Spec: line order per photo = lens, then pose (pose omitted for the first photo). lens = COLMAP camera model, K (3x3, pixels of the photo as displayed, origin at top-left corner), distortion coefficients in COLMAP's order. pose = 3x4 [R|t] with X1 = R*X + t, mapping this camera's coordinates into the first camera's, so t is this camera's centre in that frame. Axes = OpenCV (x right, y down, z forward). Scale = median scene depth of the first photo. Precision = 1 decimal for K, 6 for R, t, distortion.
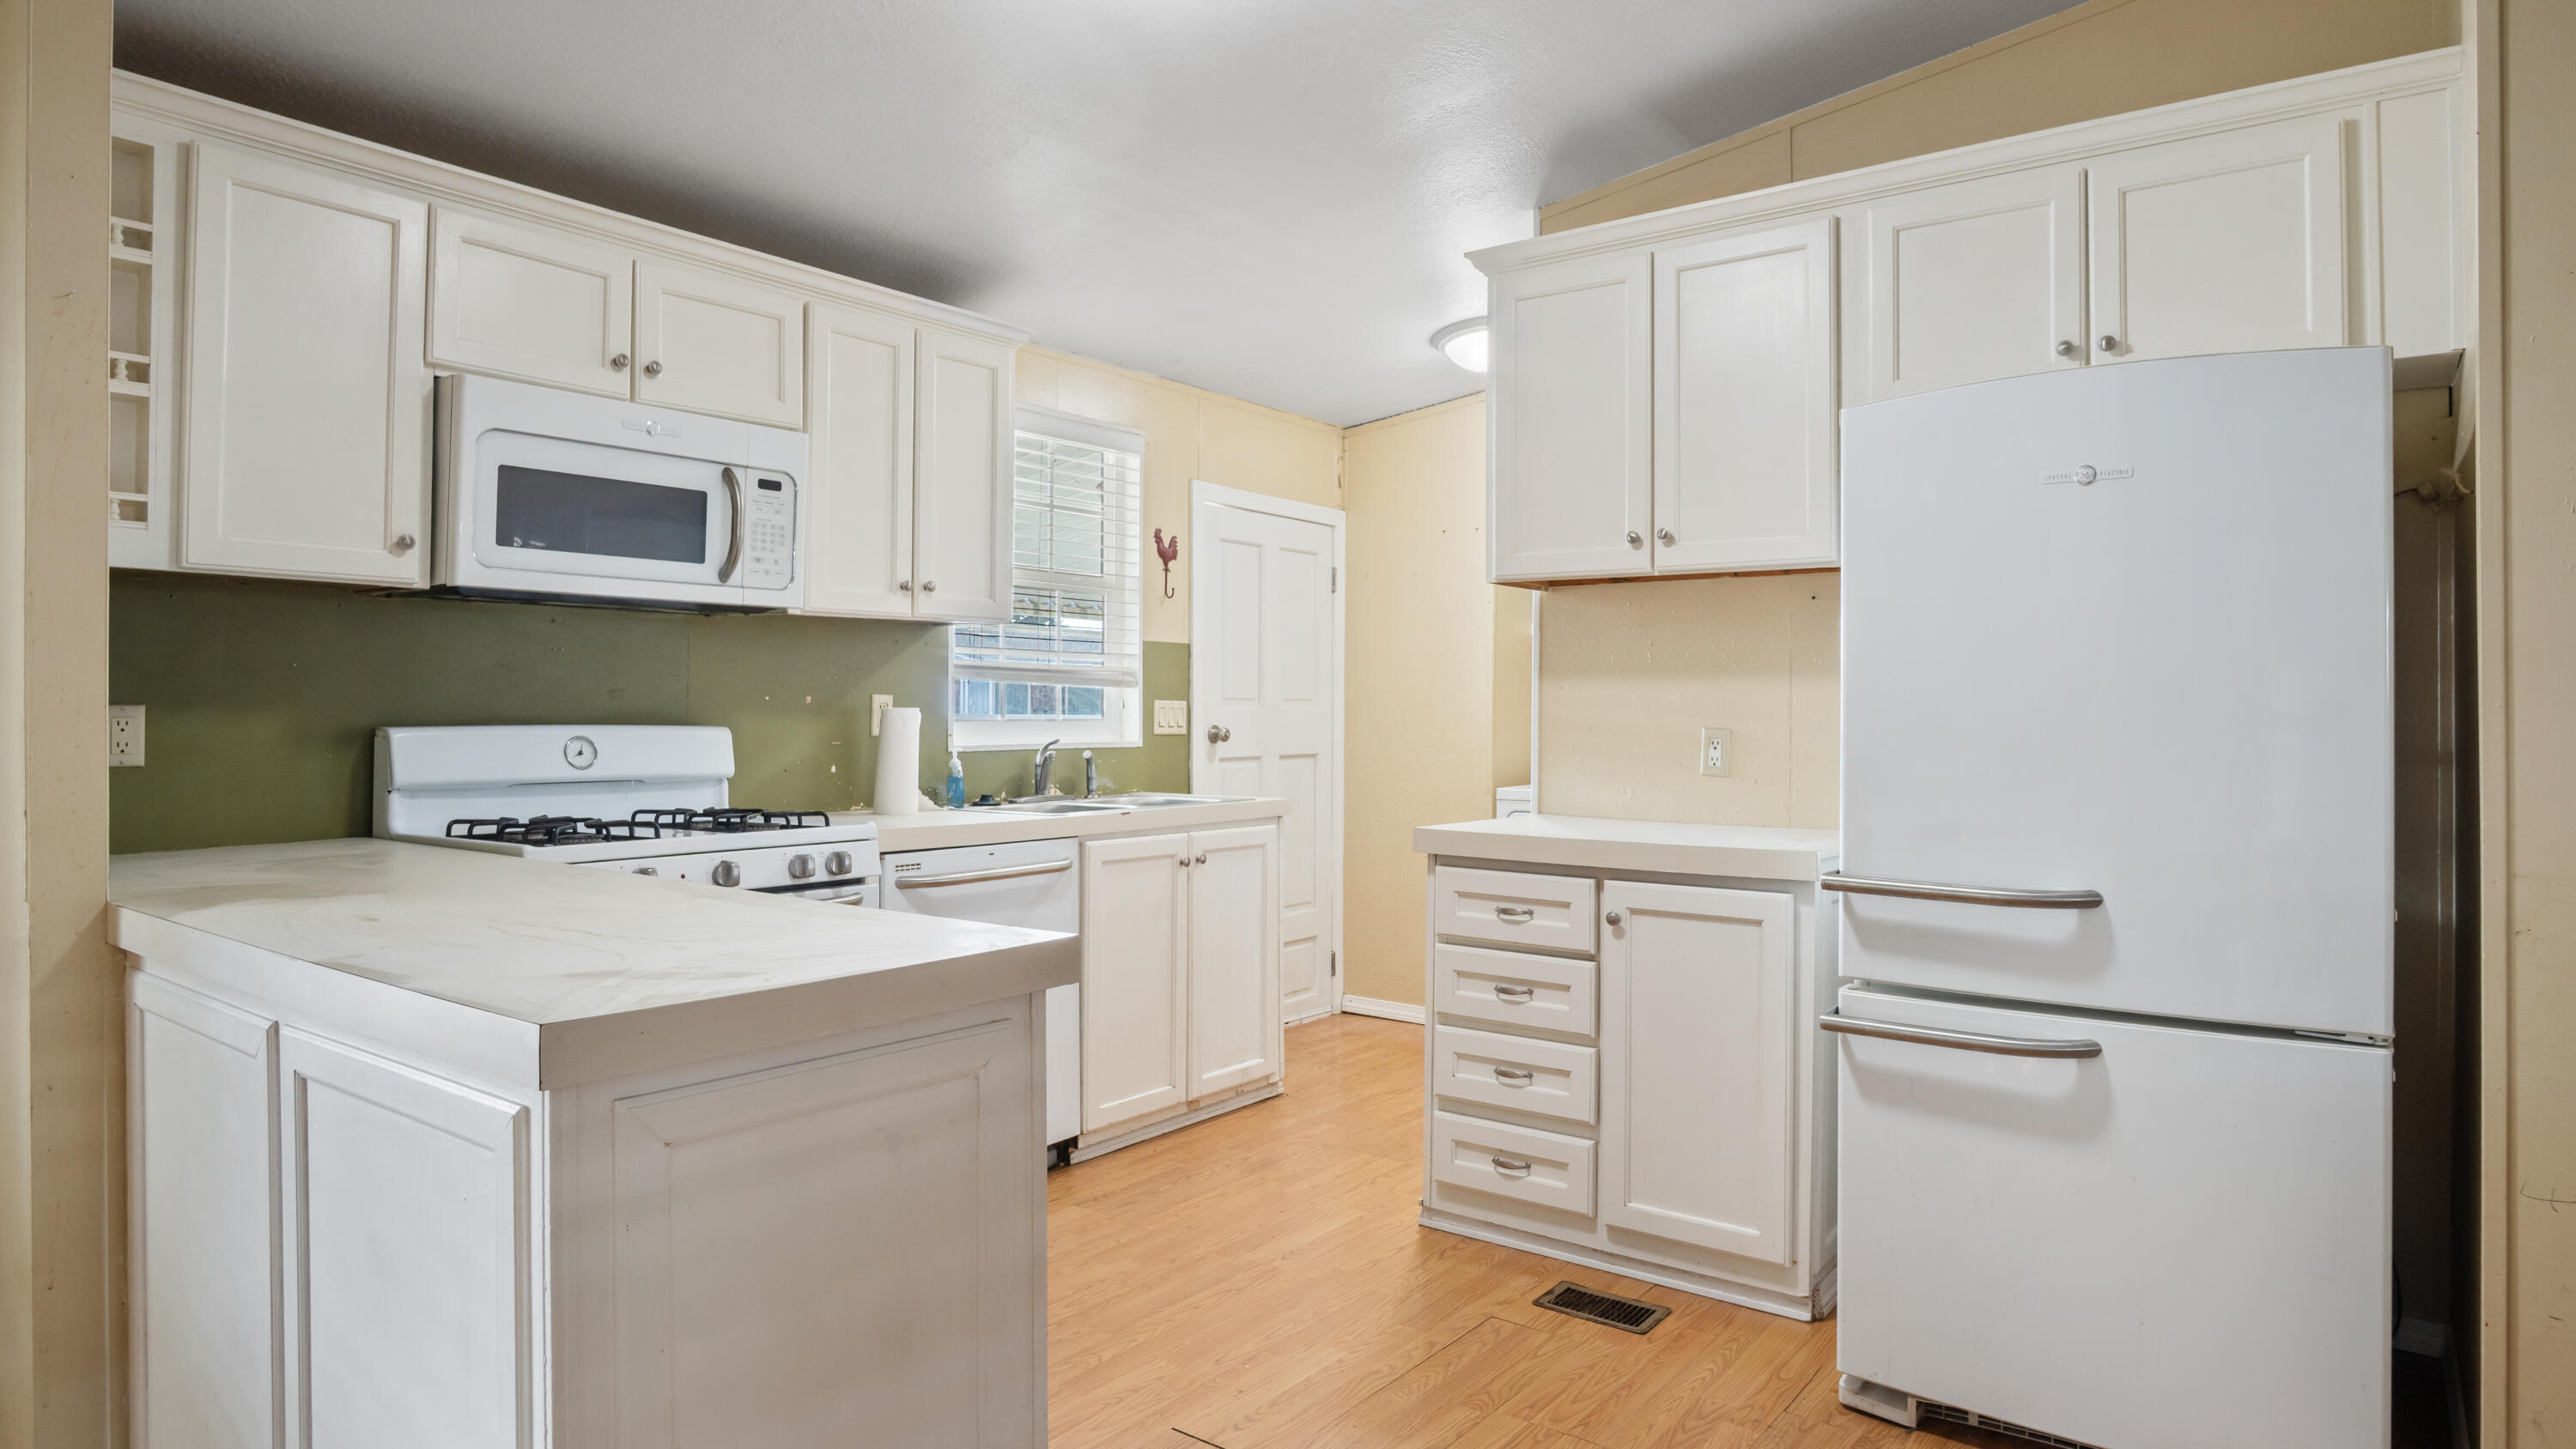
lens RADIAL K [[1449.0, 0, 1282.5], [0, 1449.0, 703.4], [0, 0, 1]] dist [-0.015440, 0.000152]
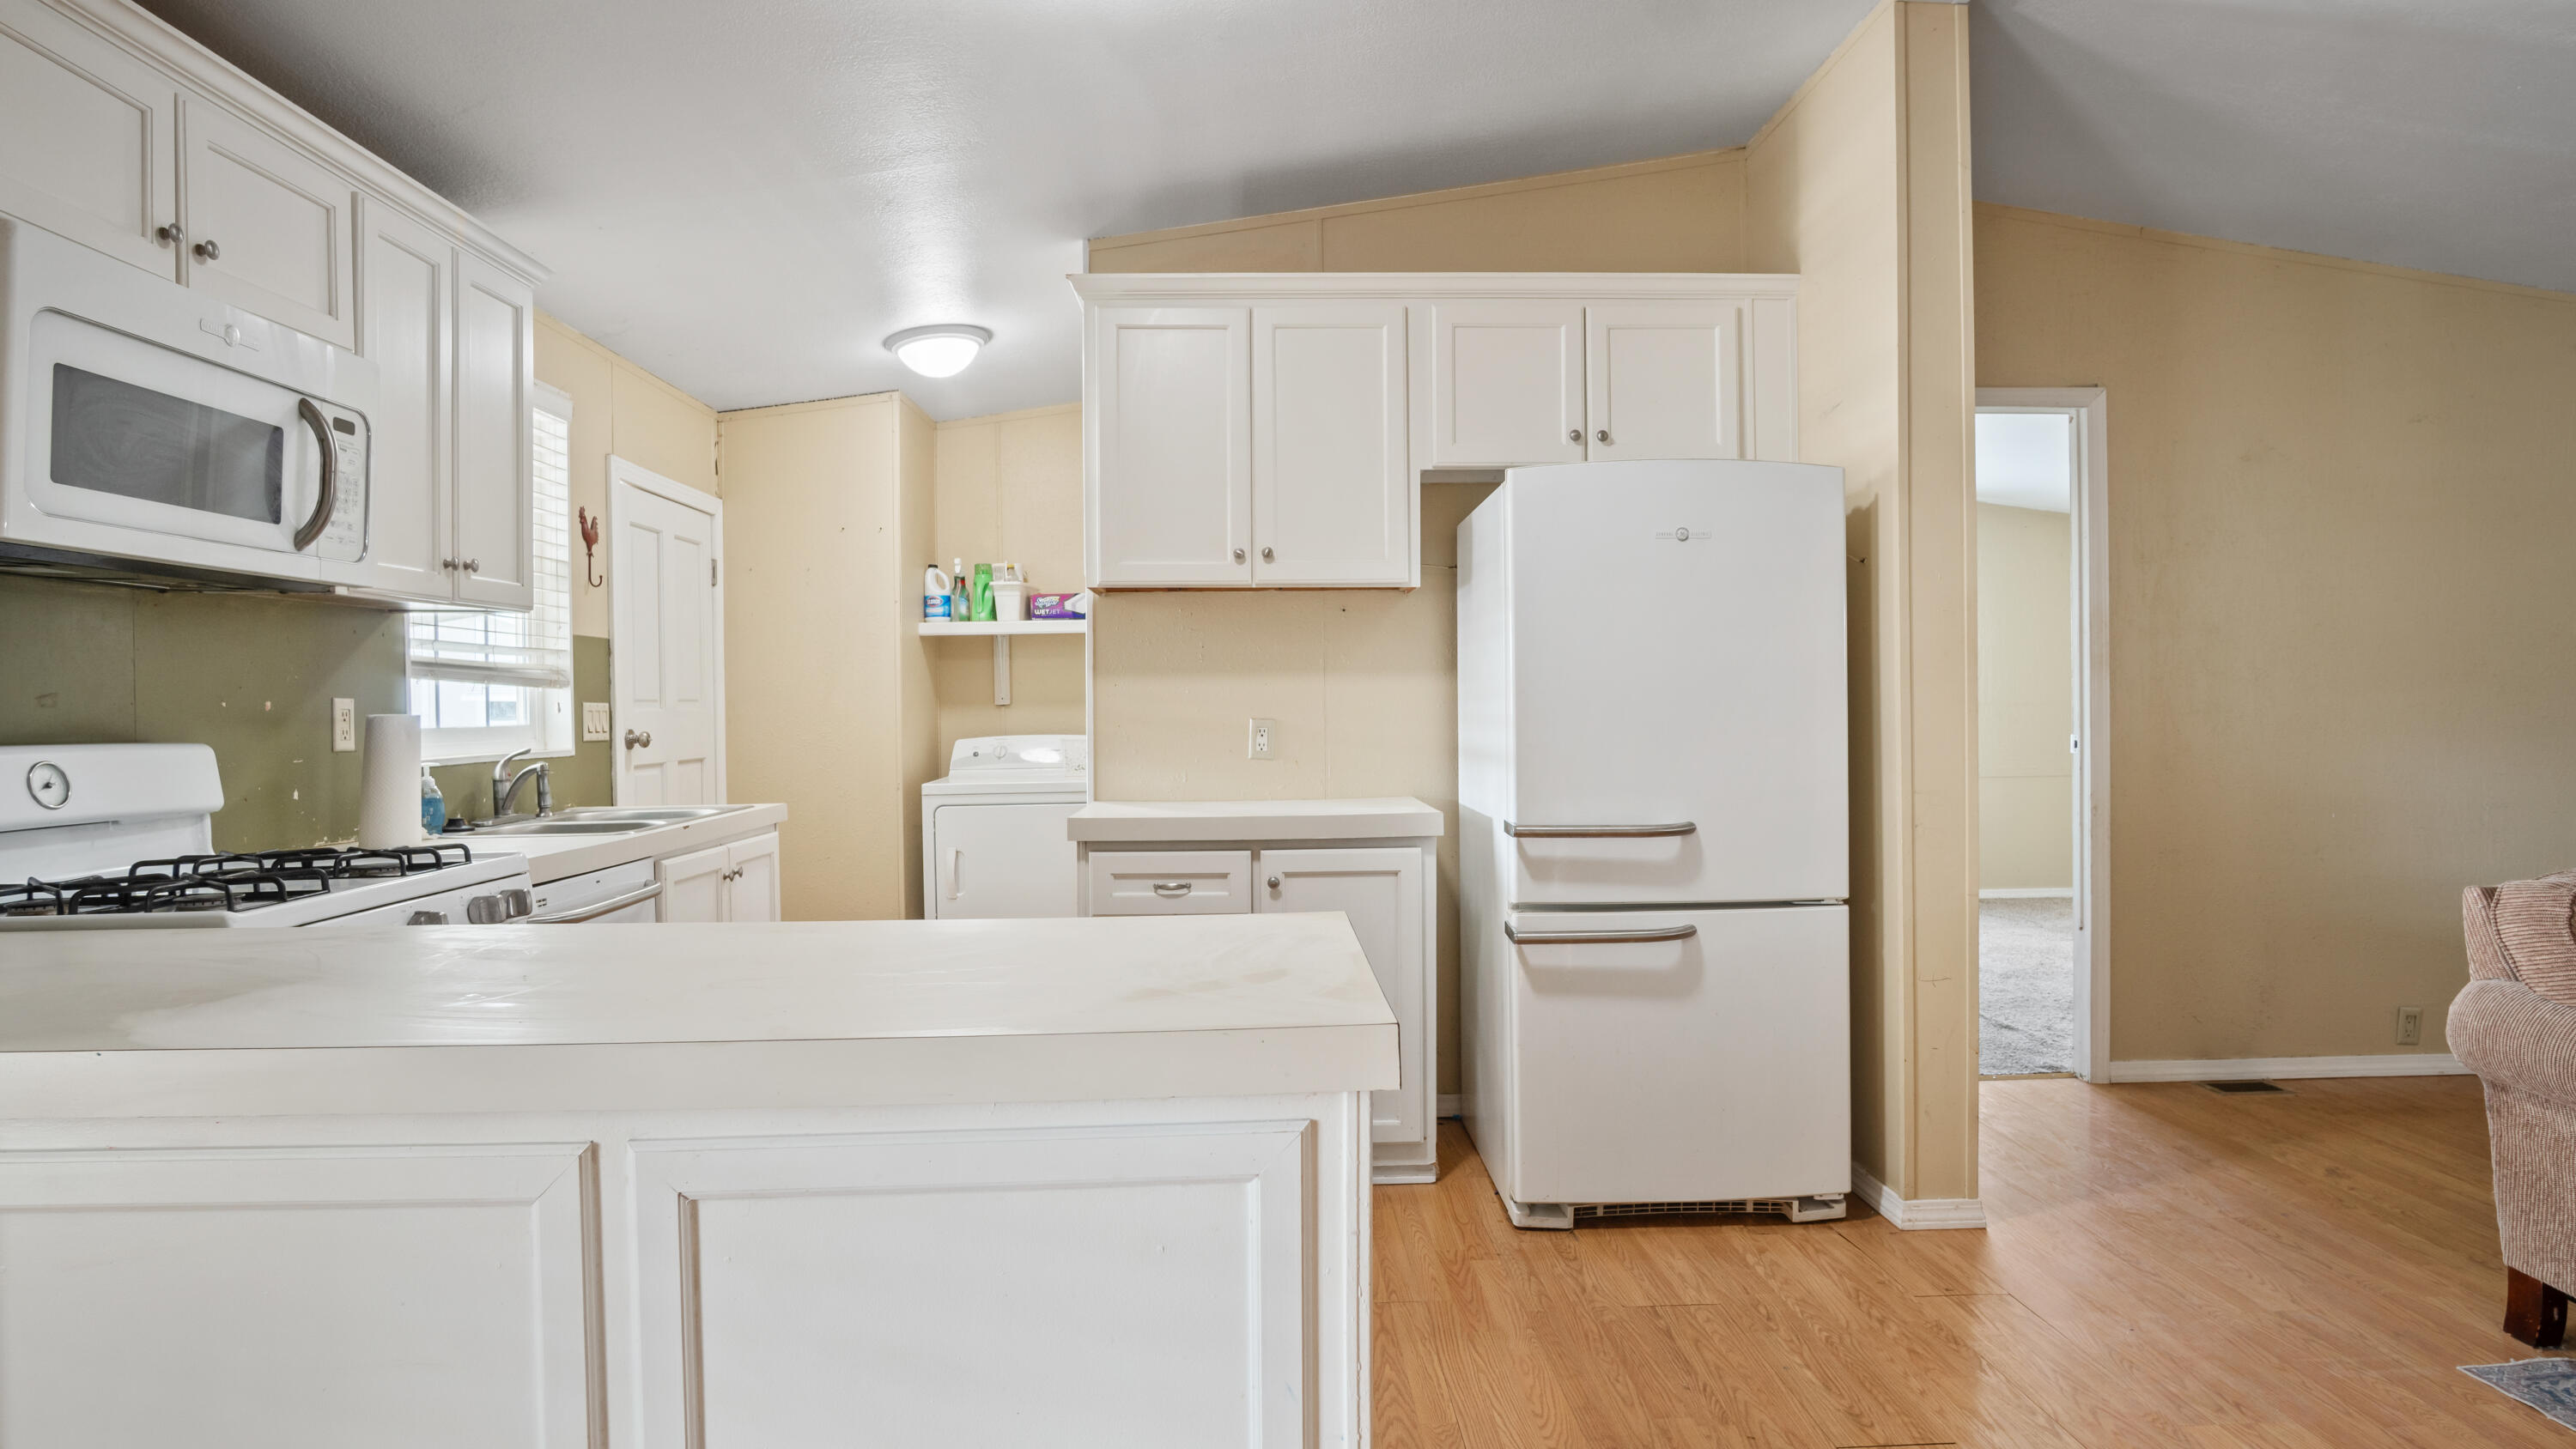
lens RADIAL K [[1403.7, 0, 1275.5], [0, 1403.7, 728.7], [0, 0, 1]] dist [-0.028244, 0.015238]
pose [[0.779419, -0.024412, 0.626027, -0.402271], [0.012290, 0.999644, 0.023681, -0.001433], [-0.626382, -0.010763, 0.779442, 0.103576]]
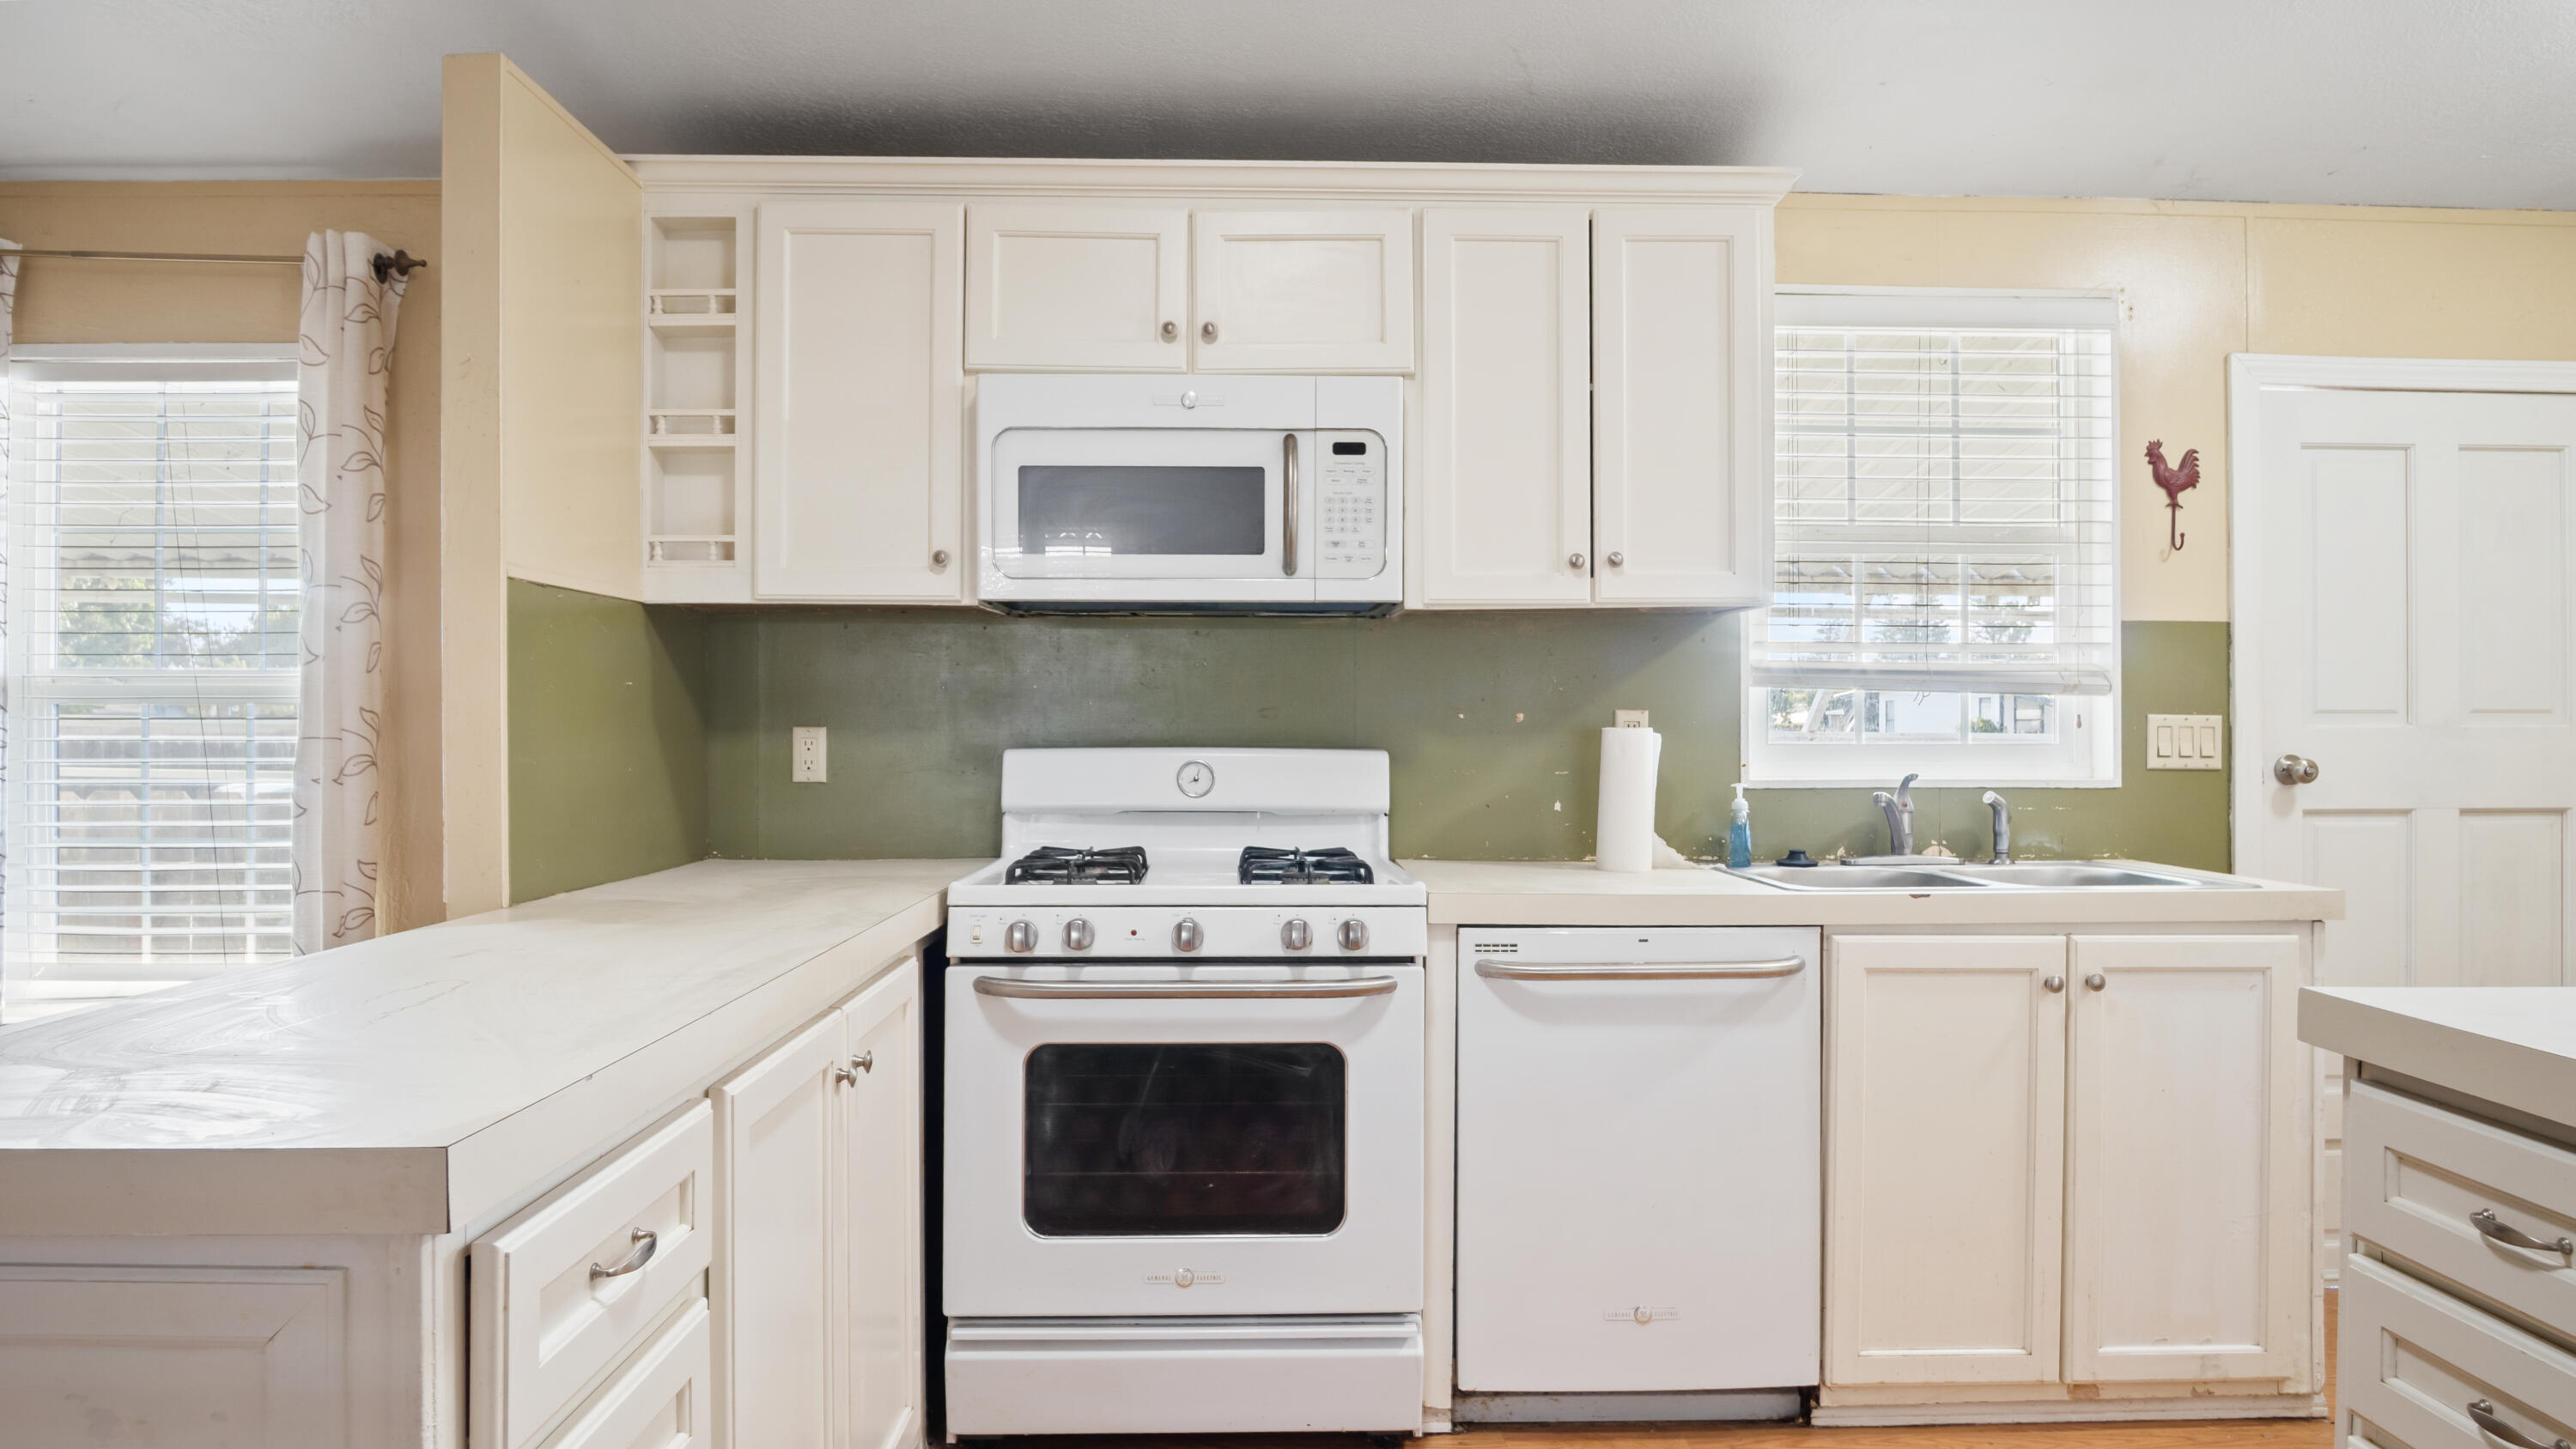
lens RADIAL K [[1440.5, 0, 1303.9], [0, 1440.5, 727.2], [0, 0, 1]] dist [-0.020761, 0.002947]
pose [[0.627664, -0.002534, -0.778480, 0.228152], [0.004800, 0.999988, 0.000615, 0.001728], [0.778469, -0.004122, 0.627669, 0.446065]]
